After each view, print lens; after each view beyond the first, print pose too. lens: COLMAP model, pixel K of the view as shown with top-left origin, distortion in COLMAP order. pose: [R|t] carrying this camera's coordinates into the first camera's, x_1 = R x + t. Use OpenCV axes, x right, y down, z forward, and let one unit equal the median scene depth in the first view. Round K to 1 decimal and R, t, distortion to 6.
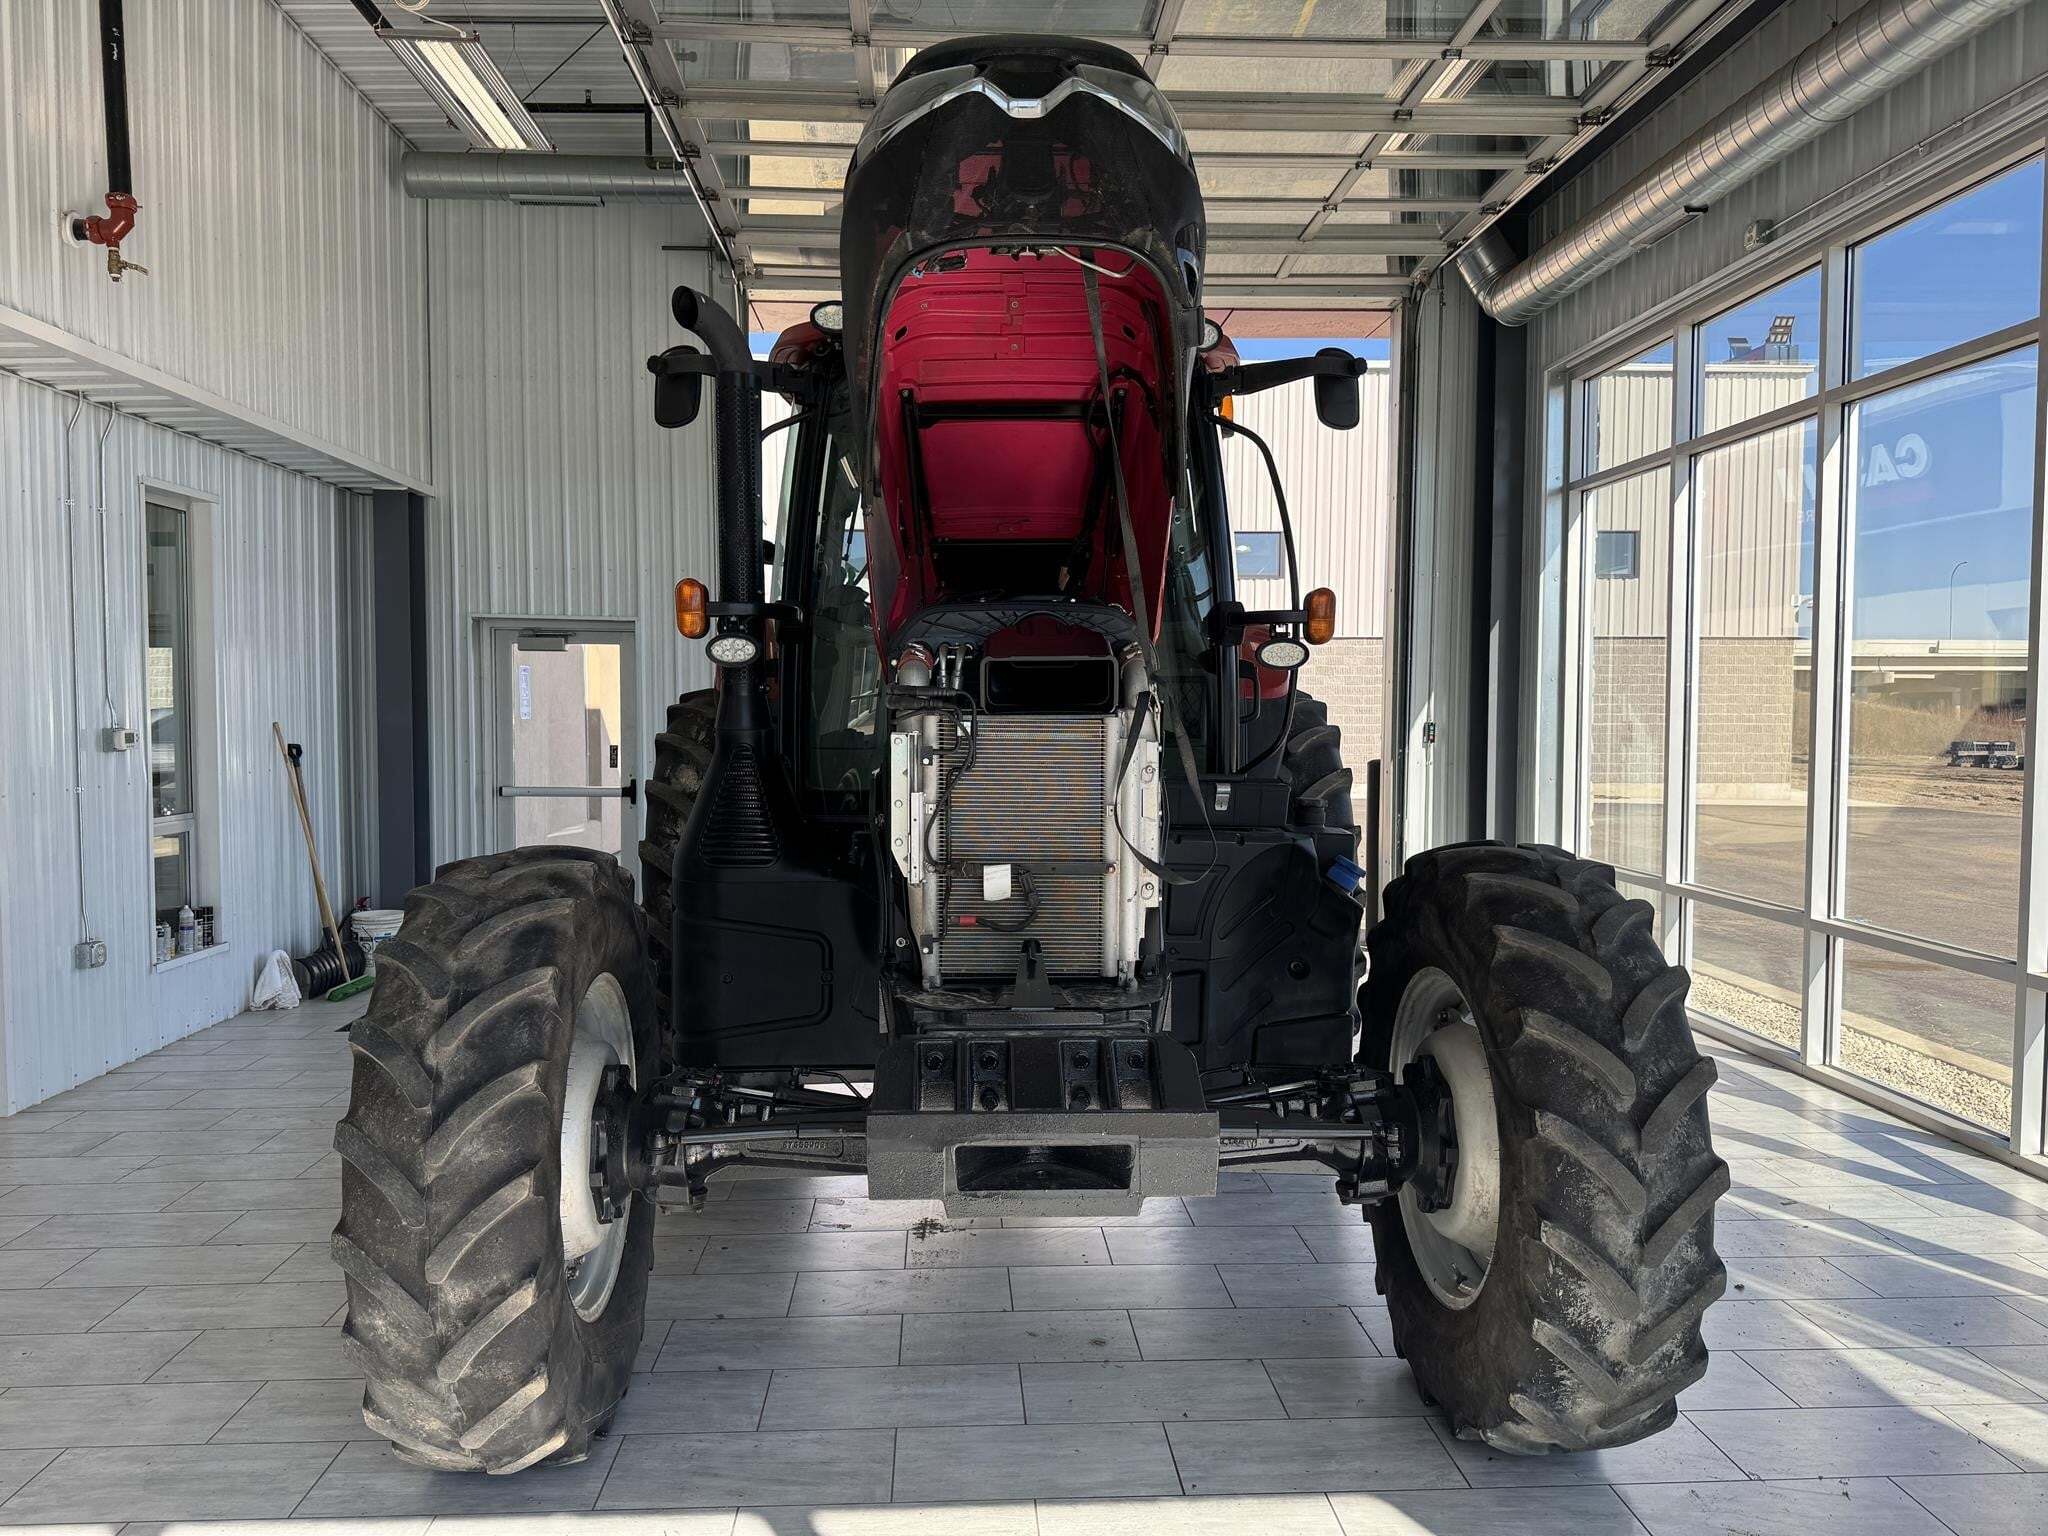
lens RADIAL K [[1456.5, 0, 1019.5], [0, 1456.5, 780.0], [0, 0, 1]] dist [0.027632, -0.032582]
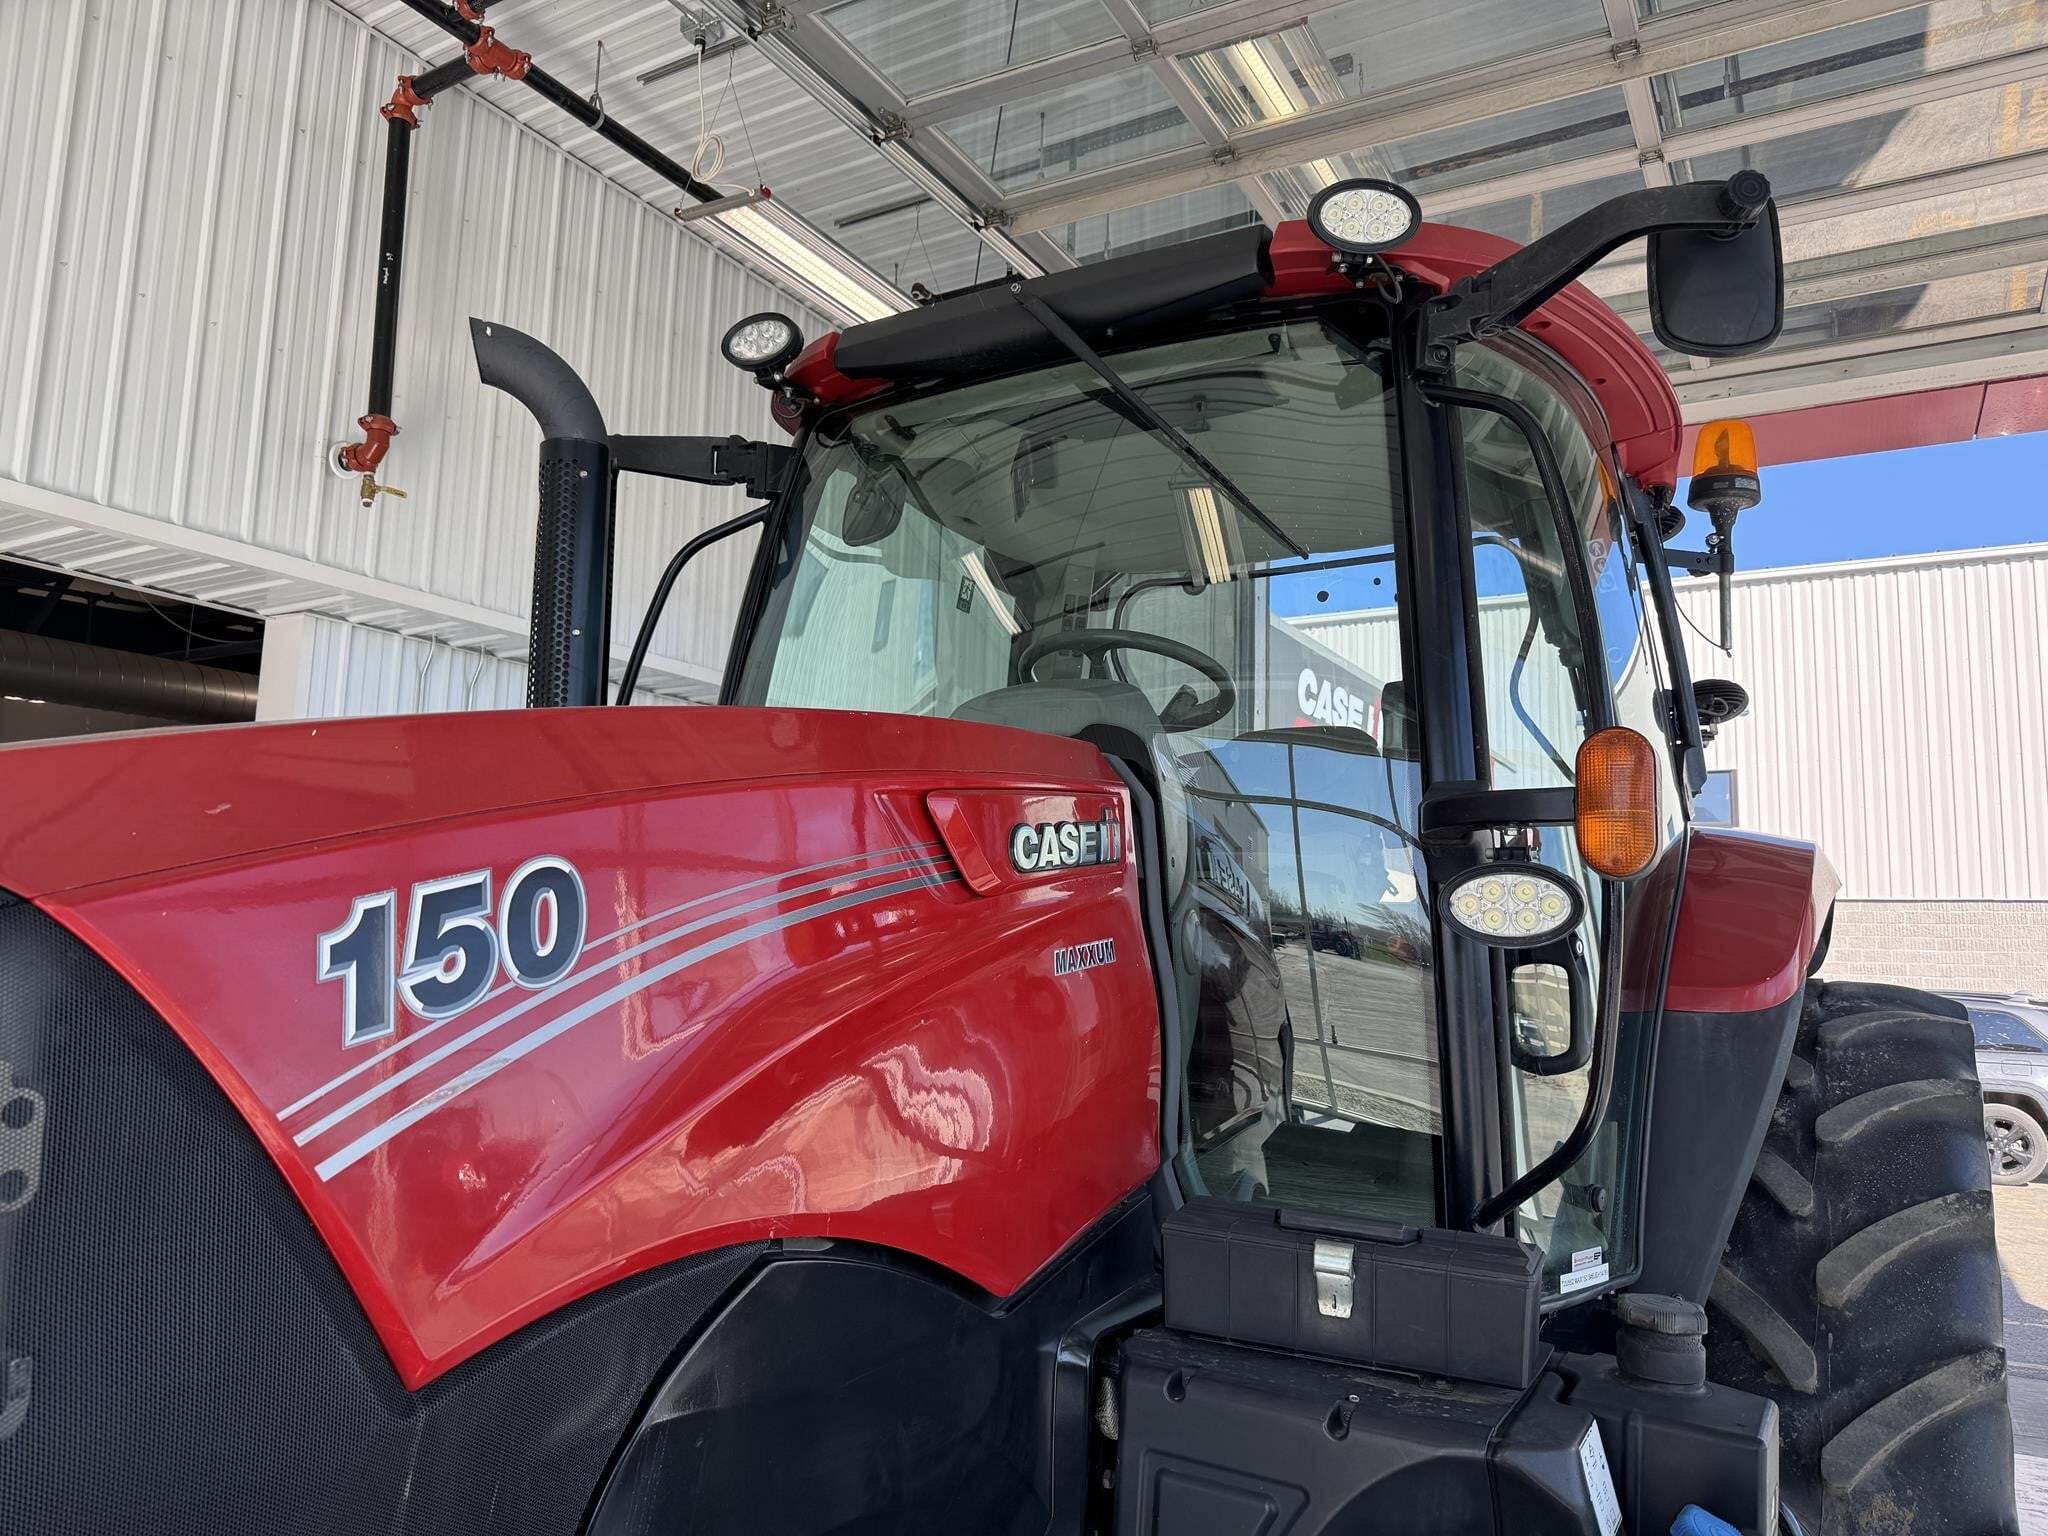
lens RADIAL K [[1456.5, 0, 1019.0], [0, 1456.5, 758.4], [0, 0, 1]] dist [0.027632, -0.032582]
pose [[0.844755, -0.051740, -0.532647, 0.274027], [-0.051144, 0.982954, -0.176594, -0.049836], [0.532704, 0.176420, 0.827709, 0.595930]]
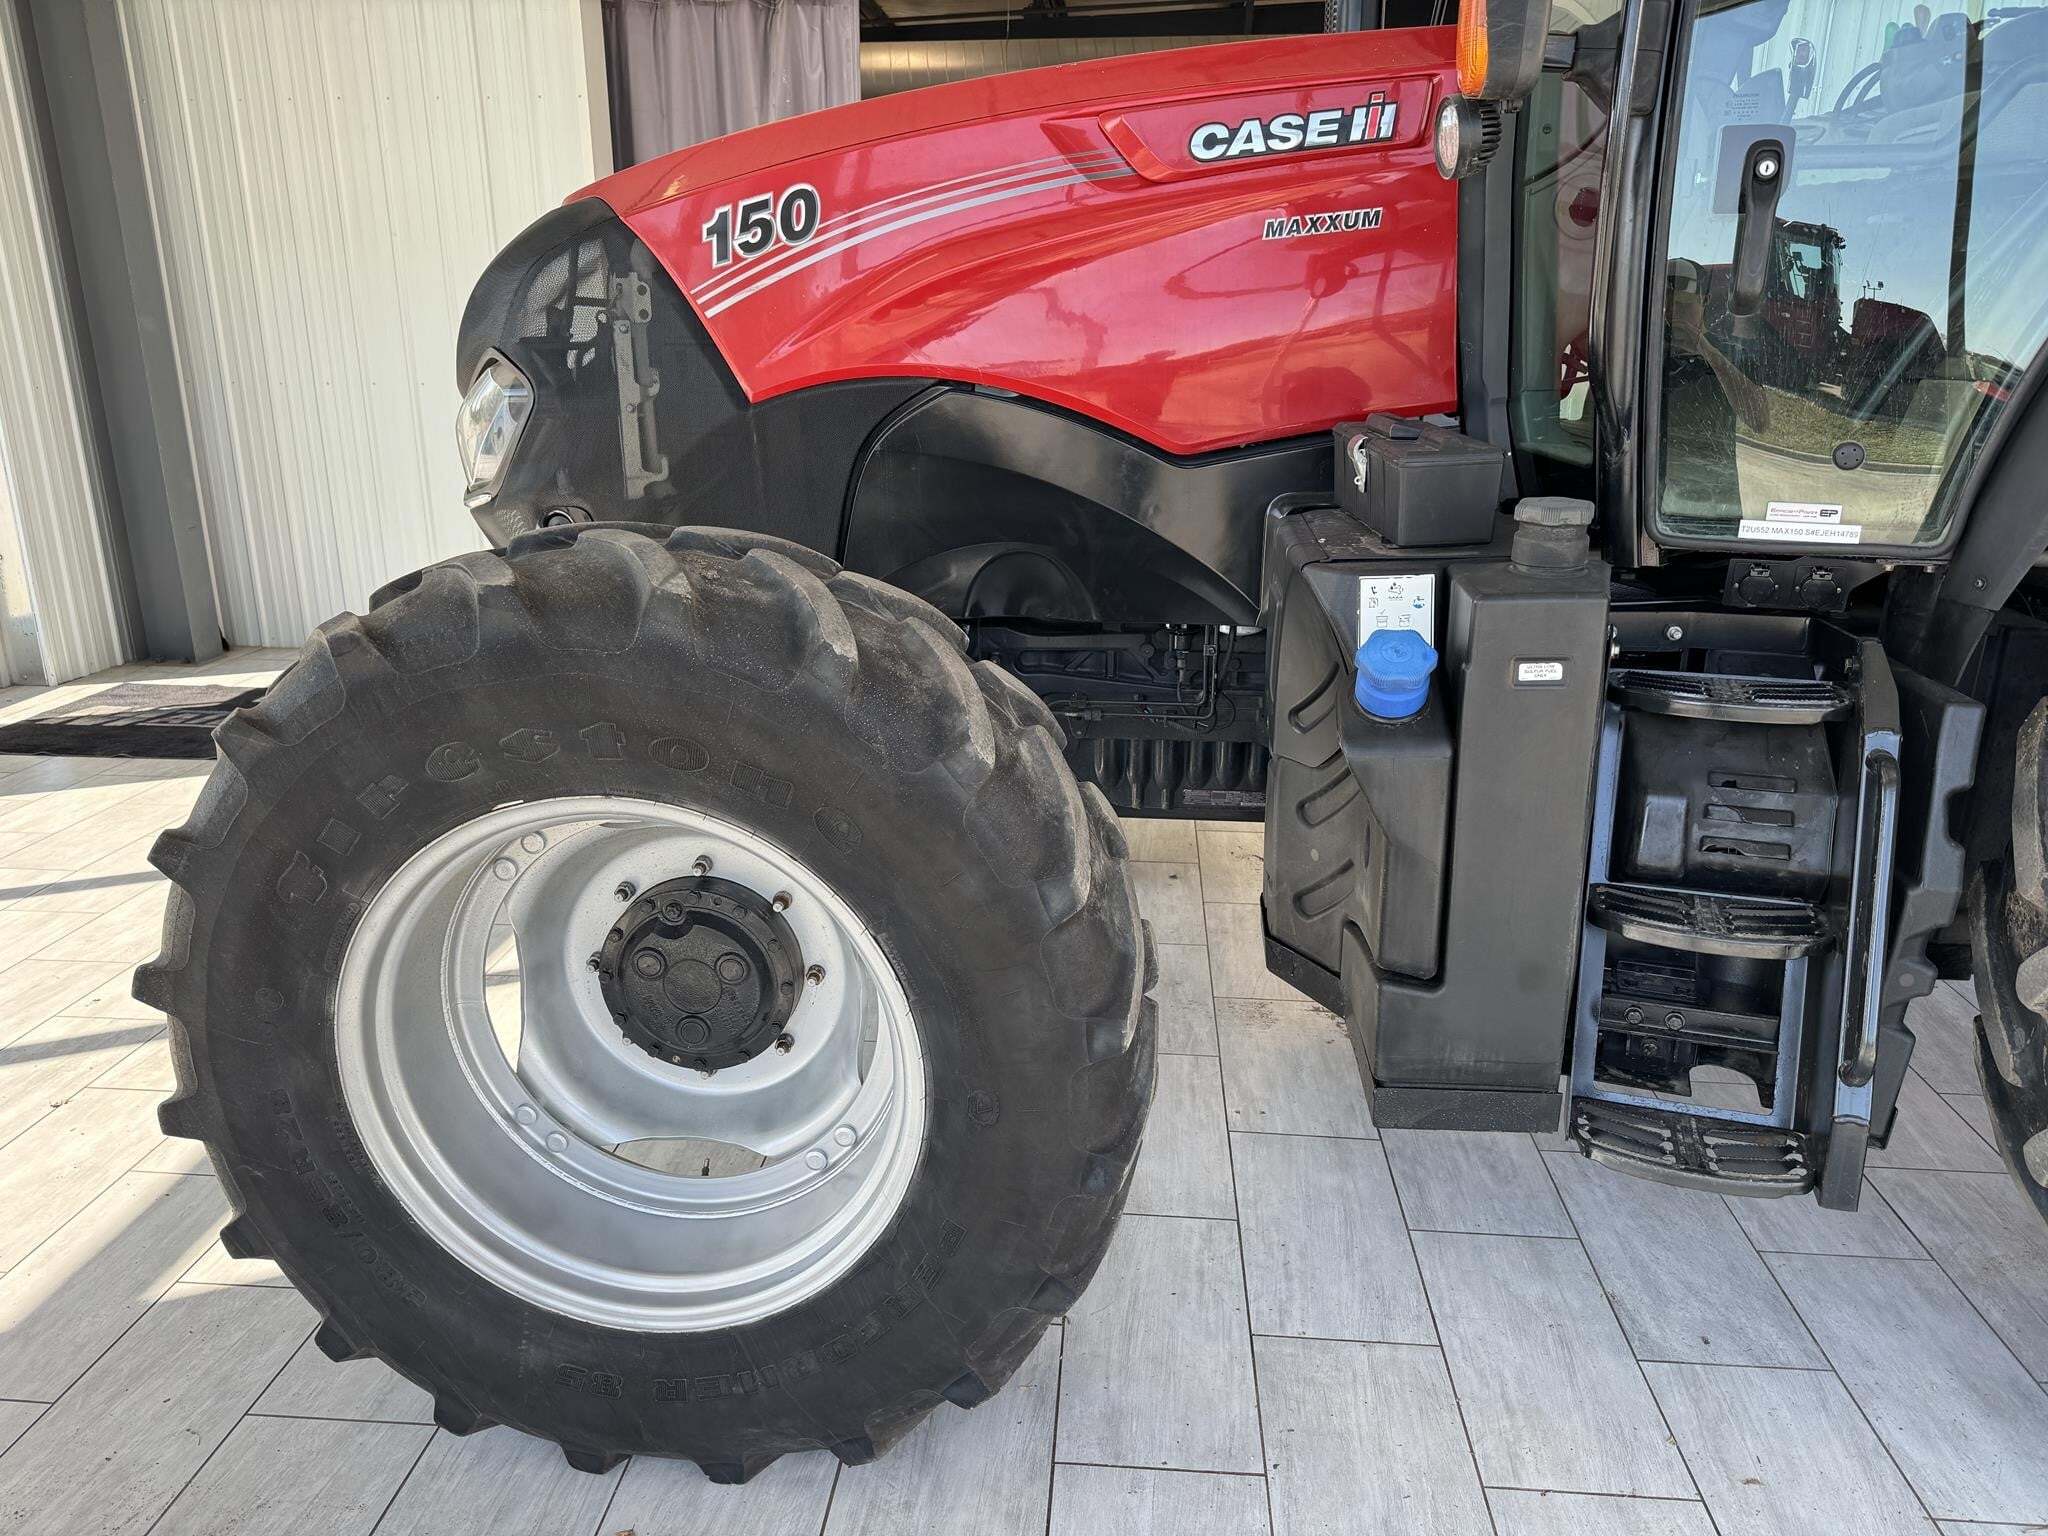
lens RADIAL K [[1456.5, 0, 1028.5], [0, 1456.5, 768.5], [0, 0, 1]] dist [0.027632, -0.032582]
pose [[-0.115072, 0.296454, -0.948089, 0.733561], [-0.051079, 0.951401, 0.303690, -0.031872], [0.992043, 0.083373, -0.094337, 0.982487]]
